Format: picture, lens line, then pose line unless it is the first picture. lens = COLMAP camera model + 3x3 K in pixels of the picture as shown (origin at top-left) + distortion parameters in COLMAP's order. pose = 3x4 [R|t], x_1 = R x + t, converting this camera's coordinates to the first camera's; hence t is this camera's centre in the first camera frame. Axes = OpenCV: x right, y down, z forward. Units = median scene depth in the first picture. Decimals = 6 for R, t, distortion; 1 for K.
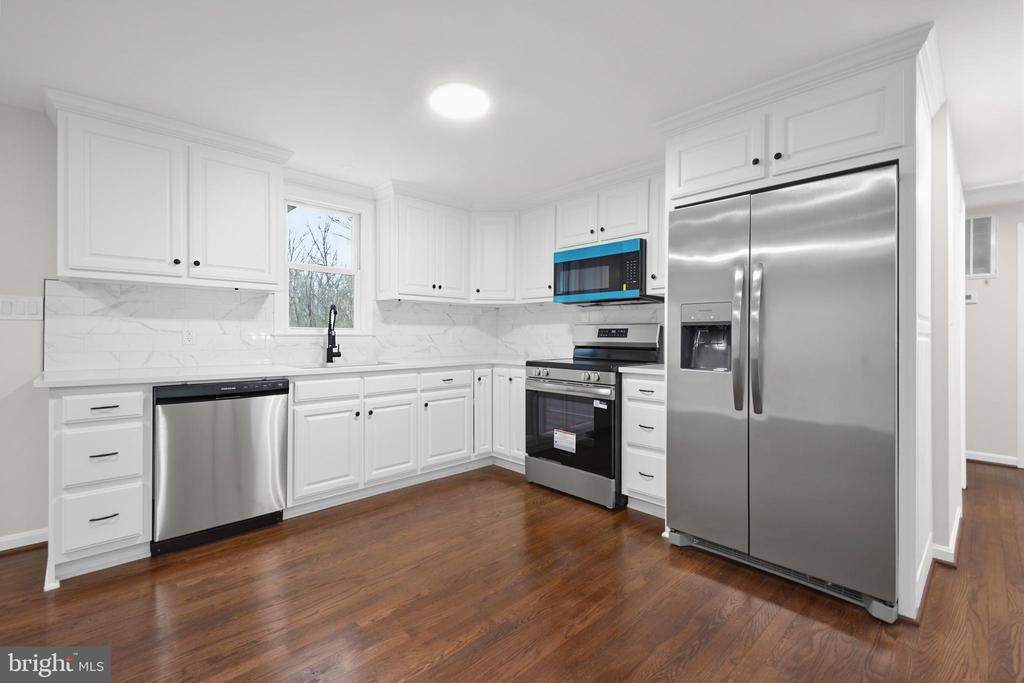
lens RADIAL K [[466.2, 0, 509.7], [0, 466.2, 340.7], [0, 0, 1]] dist [0.004899, 0.000353]
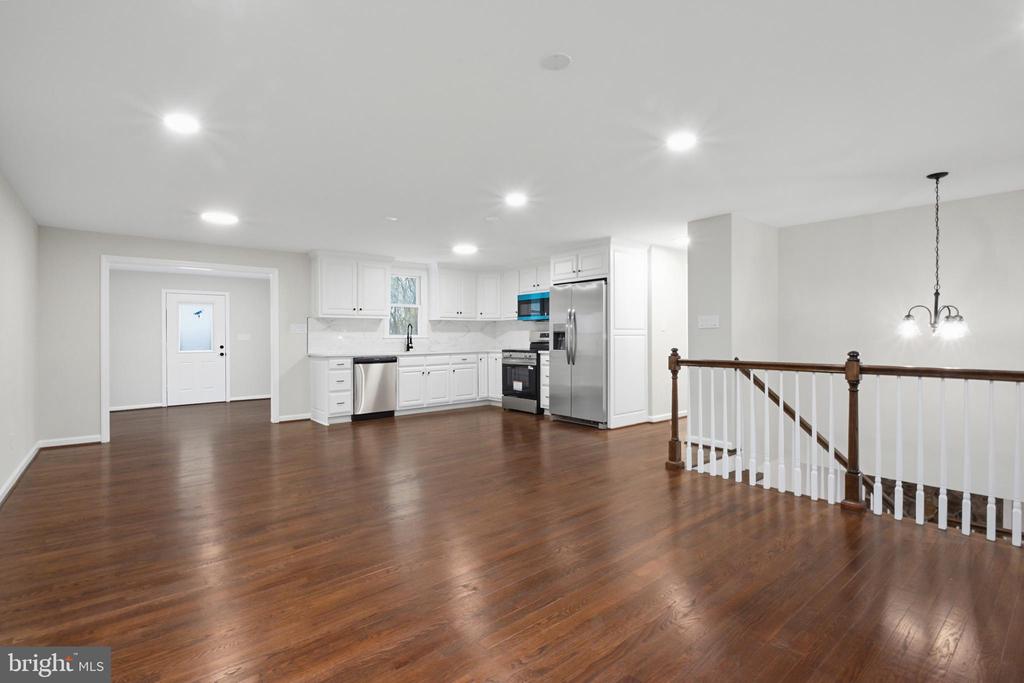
lens RADIAL K [[466.2, 0, 513.4], [0, 466.2, 339.8], [0, 0, 1]] dist [0.004899, 0.000353]
pose [[0.998199, -0.010319, -0.059087, 0.215772], [0.010004, 0.999934, -0.005633, 0.012862], [0.059141, 0.005032, 0.998237, -1.092322]]
